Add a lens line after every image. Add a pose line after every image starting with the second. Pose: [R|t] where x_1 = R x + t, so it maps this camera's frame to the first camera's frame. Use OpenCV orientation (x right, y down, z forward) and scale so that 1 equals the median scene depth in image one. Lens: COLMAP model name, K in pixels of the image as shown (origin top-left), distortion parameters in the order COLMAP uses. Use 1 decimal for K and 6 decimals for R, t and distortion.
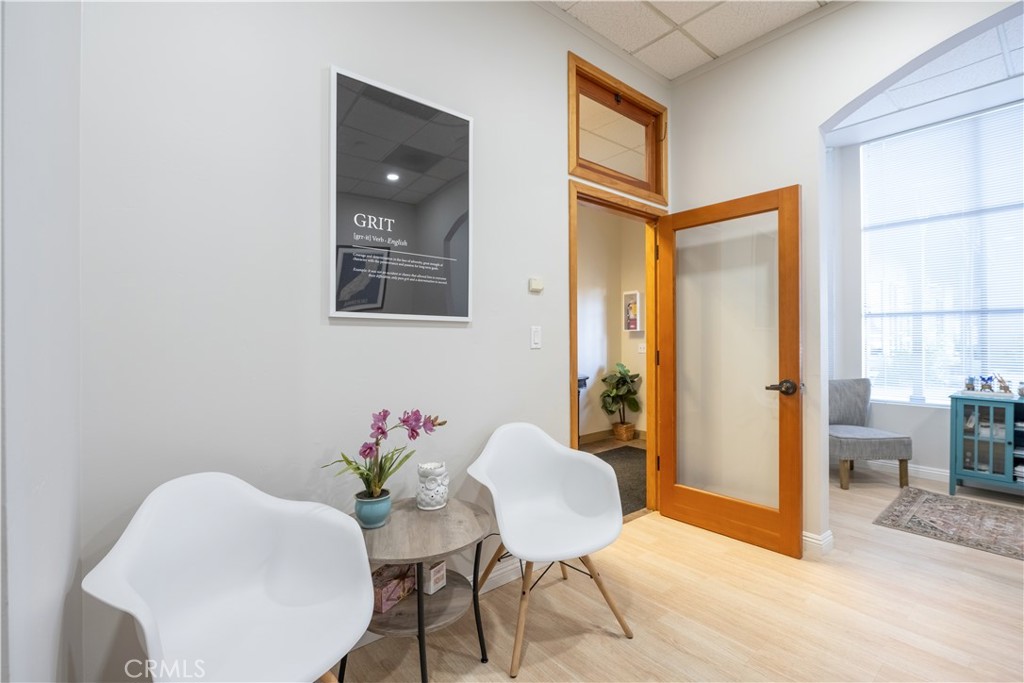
lens RADIAL K [[464.1, 0, 512.5], [0, 464.1, 338.8], [0, 0, 1]] dist [-0.009010, -0.000373]
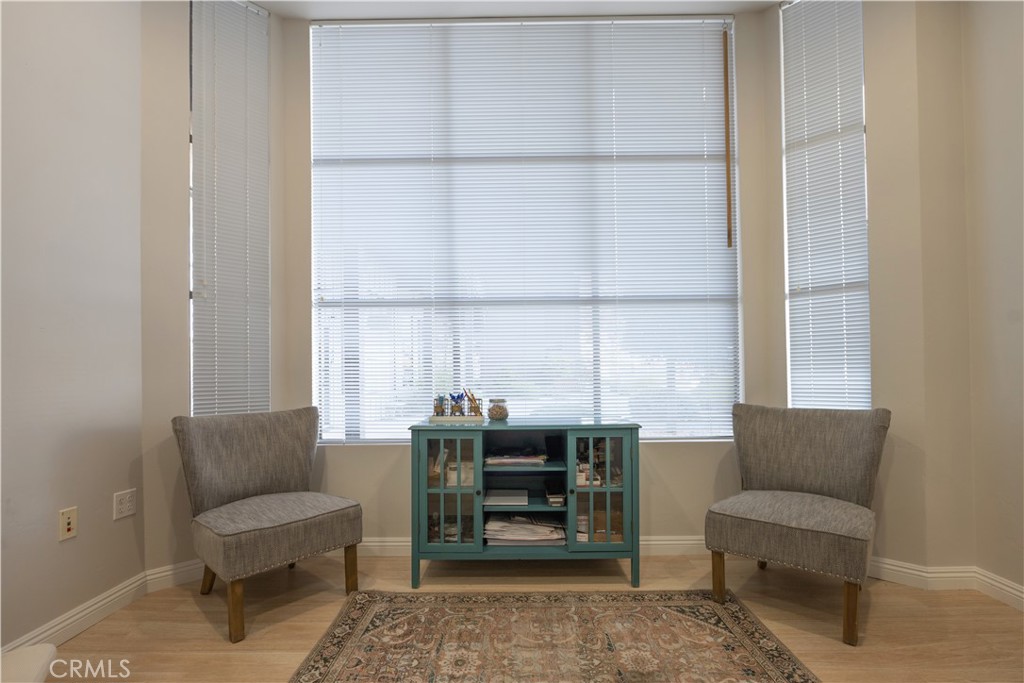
lens RADIAL K [[455.0, 0, 517.6], [0, 455.0, 371.1], [0, 0, 1]] dist [-0.000221, -0.000048]
pose [[0.646720, 0.005331, 0.762709, 0.629984], [0.006982, 0.999892, -0.012909, 0.062960], [-0.762695, 0.013673, 0.646614, 0.540138]]
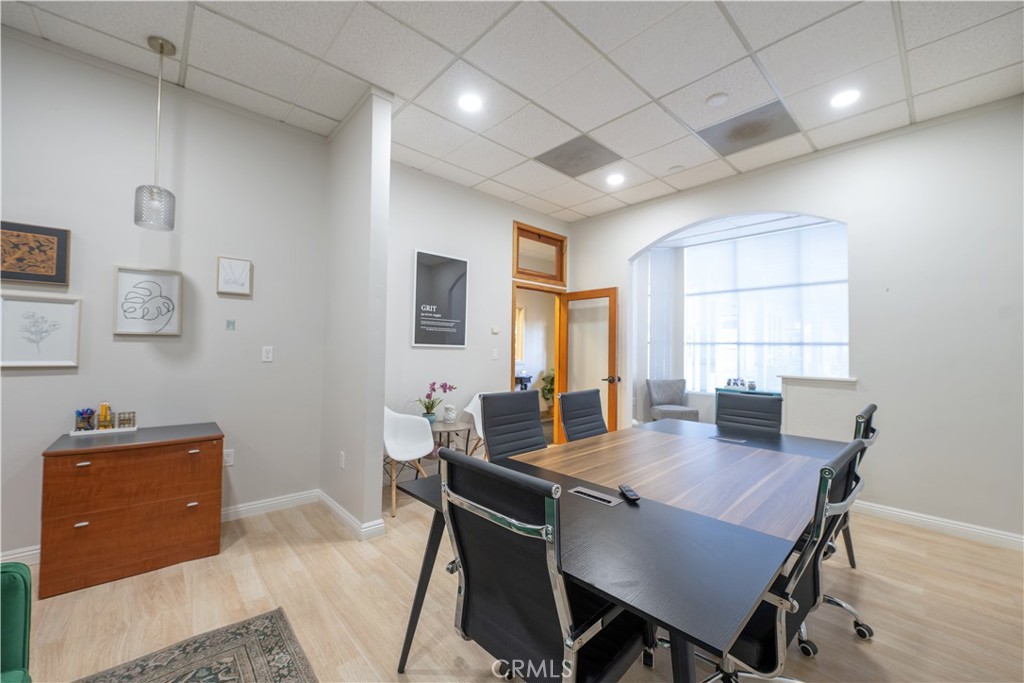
lens RADIAL K [[408.2, 0, 512.0], [0, 408.2, 341.5], [0, 0, 1]] dist [-0.004105, -0.000462]
pose [[0.998370, 0.021168, 0.053003, 0.020707], [-0.020263, 0.999640, -0.017563, -0.023389], [-0.053356, 0.016460, 0.998440, -0.695043]]
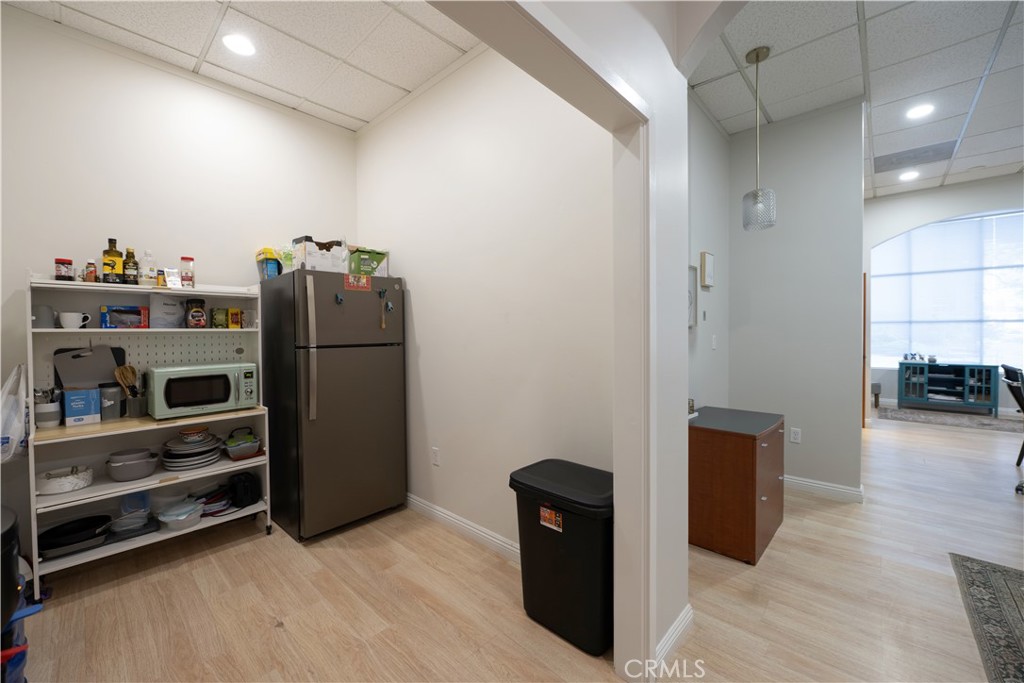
lens RADIAL K [[408.6, 0, 510.2], [0, 408.6, 336.6], [0, 0, 1]] dist [-0.020149, -0.000144]
pose [[0.992261, -0.004066, 0.124107, -1.134660], [0.003111, 0.999964, 0.007889, -0.014993], [-0.124135, -0.007442, 0.992237, -0.650169]]
